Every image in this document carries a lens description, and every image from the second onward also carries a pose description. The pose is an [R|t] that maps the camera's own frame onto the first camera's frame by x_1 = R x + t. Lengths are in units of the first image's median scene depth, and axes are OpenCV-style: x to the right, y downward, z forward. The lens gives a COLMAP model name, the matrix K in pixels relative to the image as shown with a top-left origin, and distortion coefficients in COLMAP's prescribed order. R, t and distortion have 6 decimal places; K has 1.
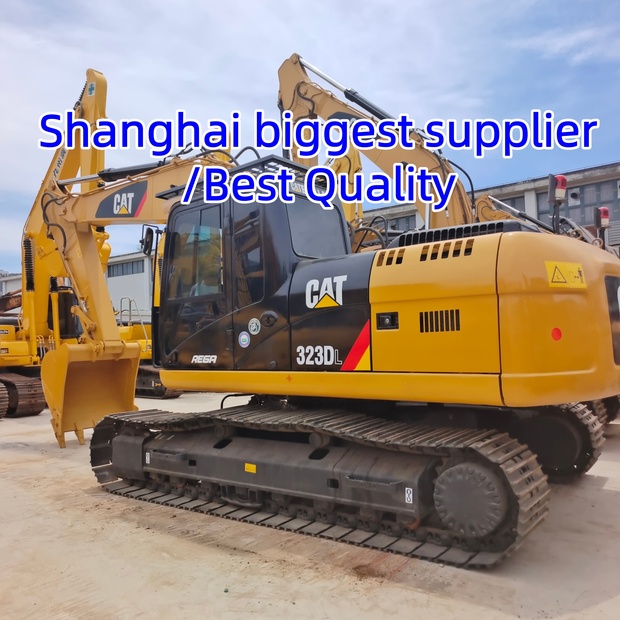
lens RADIAL K [[596.9, 0, 322.9], [0, 596.9, 304.6], [0, 0, 1]] dist [0.029134, -0.011916]
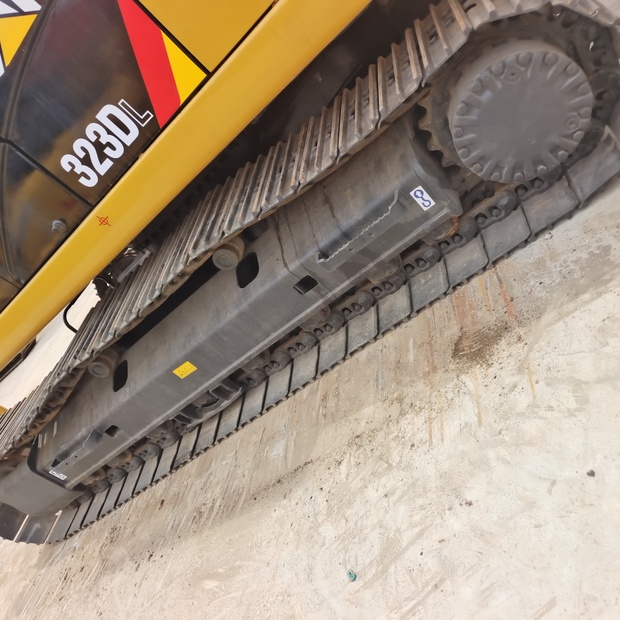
lens RADIAL K [[596.9, 0, 322.9], [0, 596.9, 304.6], [0, 0, 1]] dist [0.029134, -0.011916]
pose [[0.646015, -0.760072, 0.070393, -0.026472], [0.661696, 0.603594, 0.444783, 0.064504], [-0.380556, -0.240758, 0.892868, 0.468132]]
